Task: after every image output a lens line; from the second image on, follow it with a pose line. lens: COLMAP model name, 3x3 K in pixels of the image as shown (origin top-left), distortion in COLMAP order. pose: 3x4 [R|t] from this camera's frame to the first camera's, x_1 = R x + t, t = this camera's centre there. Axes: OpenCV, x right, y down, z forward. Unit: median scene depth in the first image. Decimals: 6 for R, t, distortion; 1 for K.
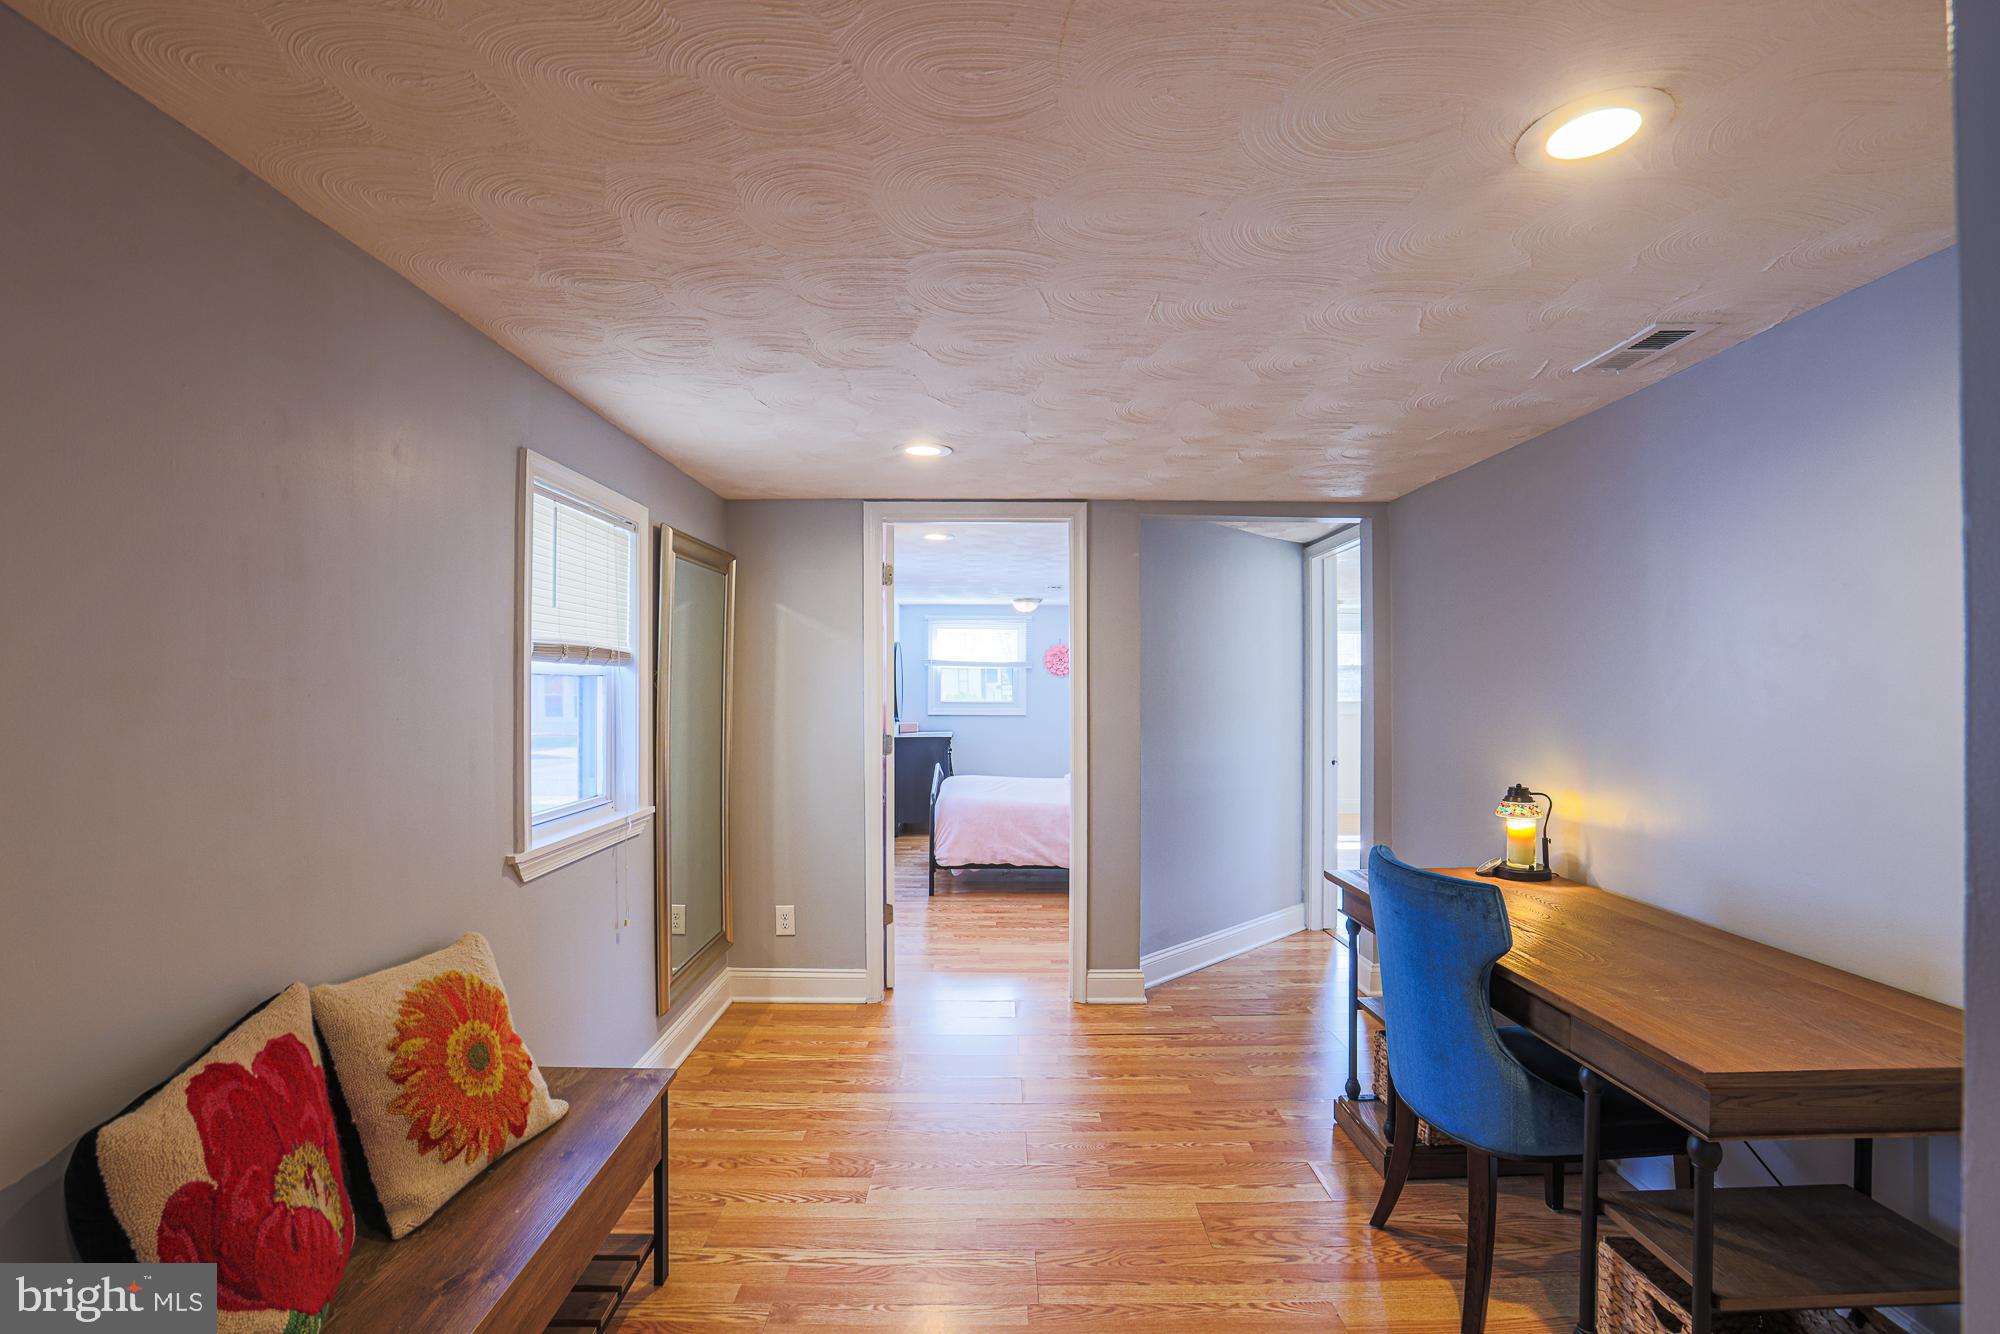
lens RADIAL K [[941.2, 0, 1013.4], [0, 941.2, 671.6], [0, 0, 1]] dist [-0.058937, 0.032757]
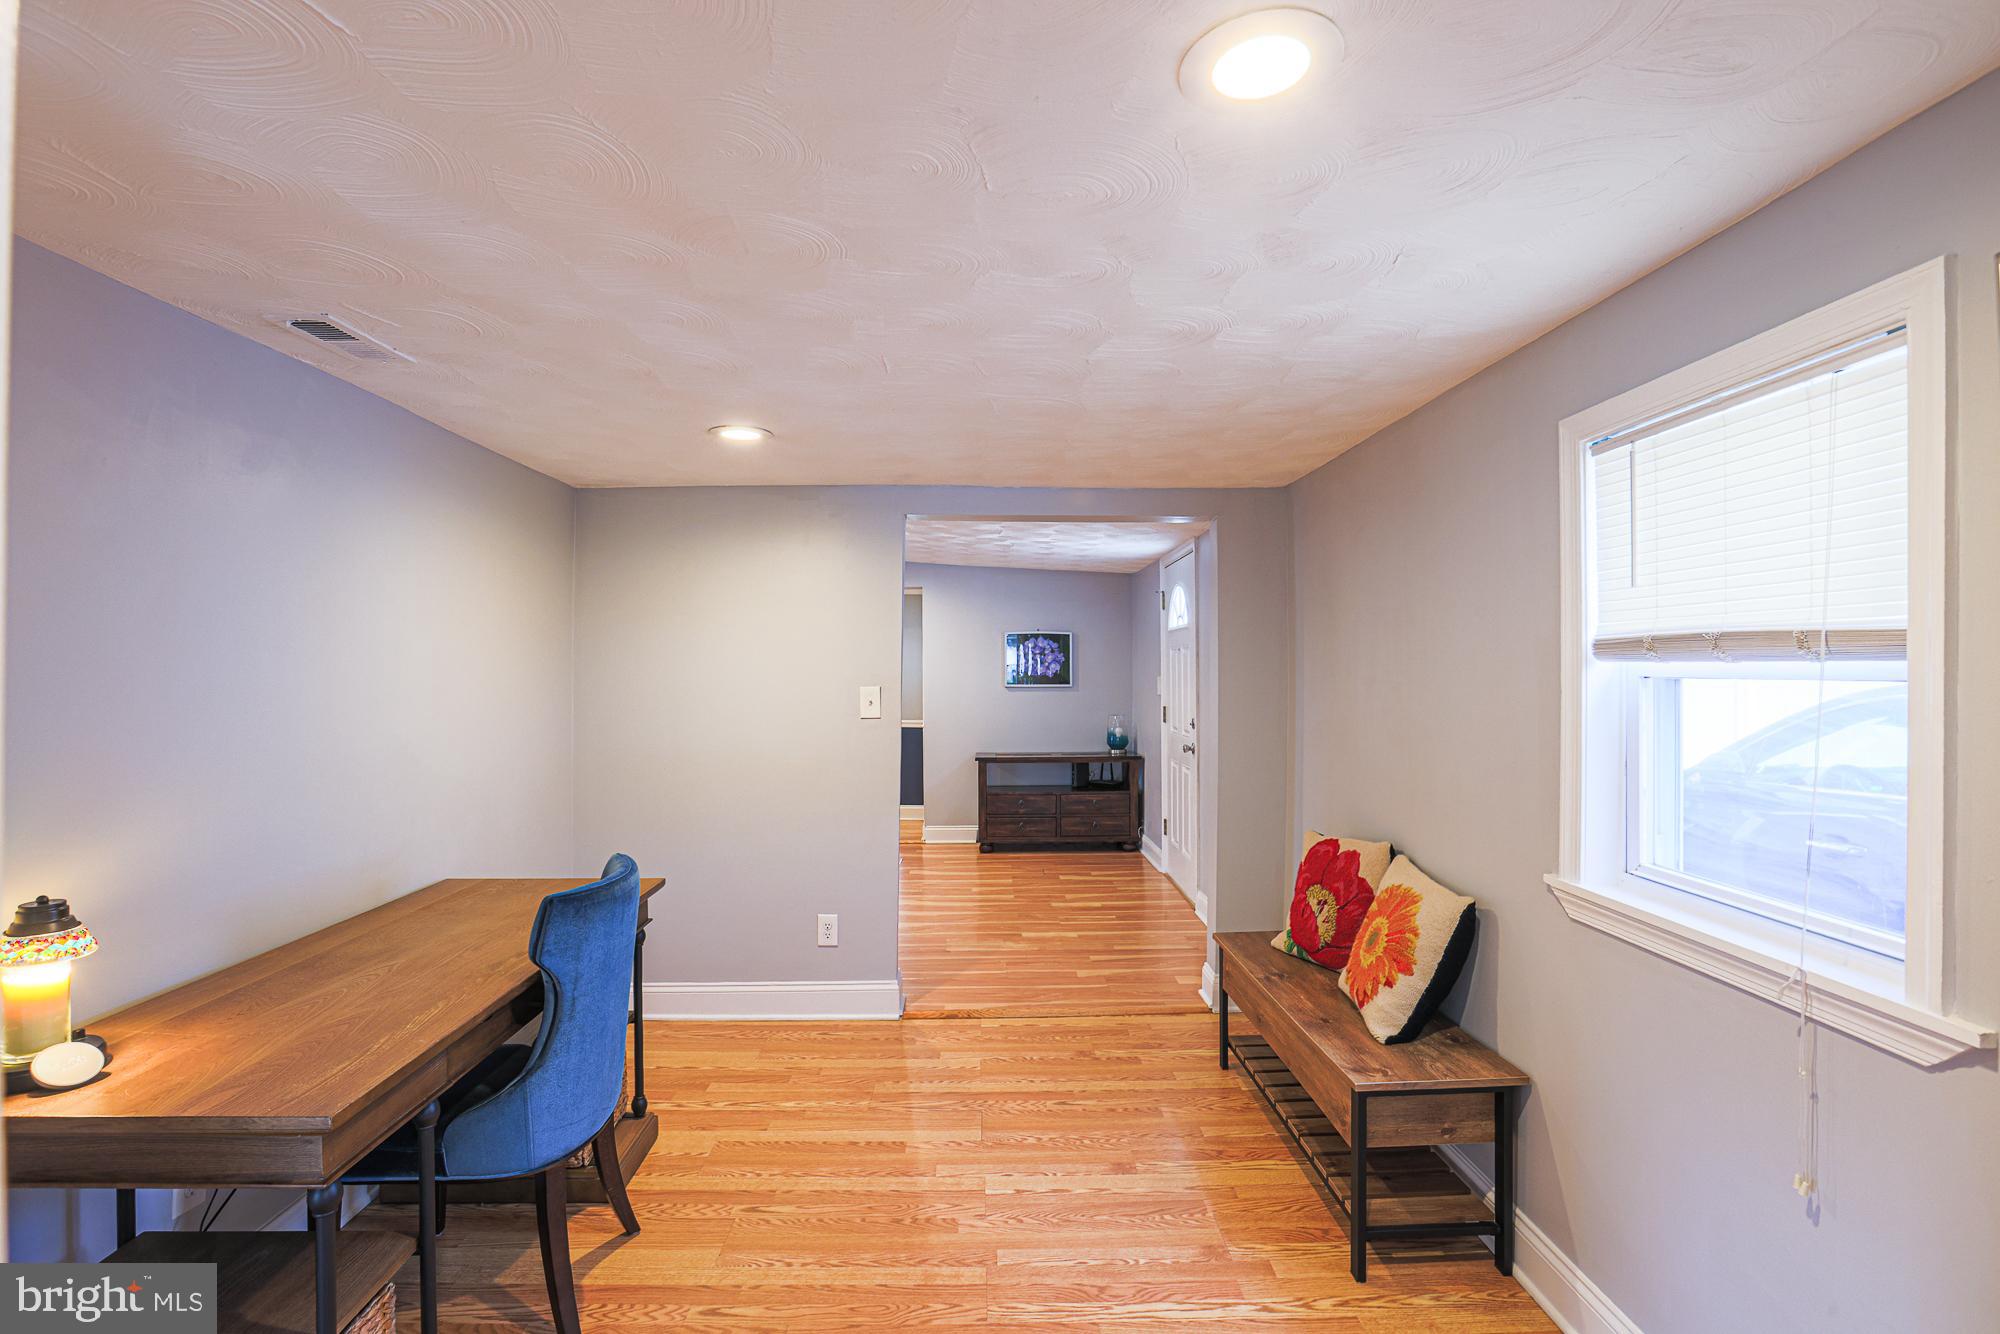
lens RADIAL K [[939.4, 0, 994.4], [0, 939.4, 664.8], [0, 0, 1]] dist [-0.056536, 0.021762]
pose [[-0.999965, 0.004664, 0.006957, 0.005465], [0.004543, 0.999841, -0.017228, 0.002017], [-0.007037, -0.017196, -0.999827, 1.444292]]
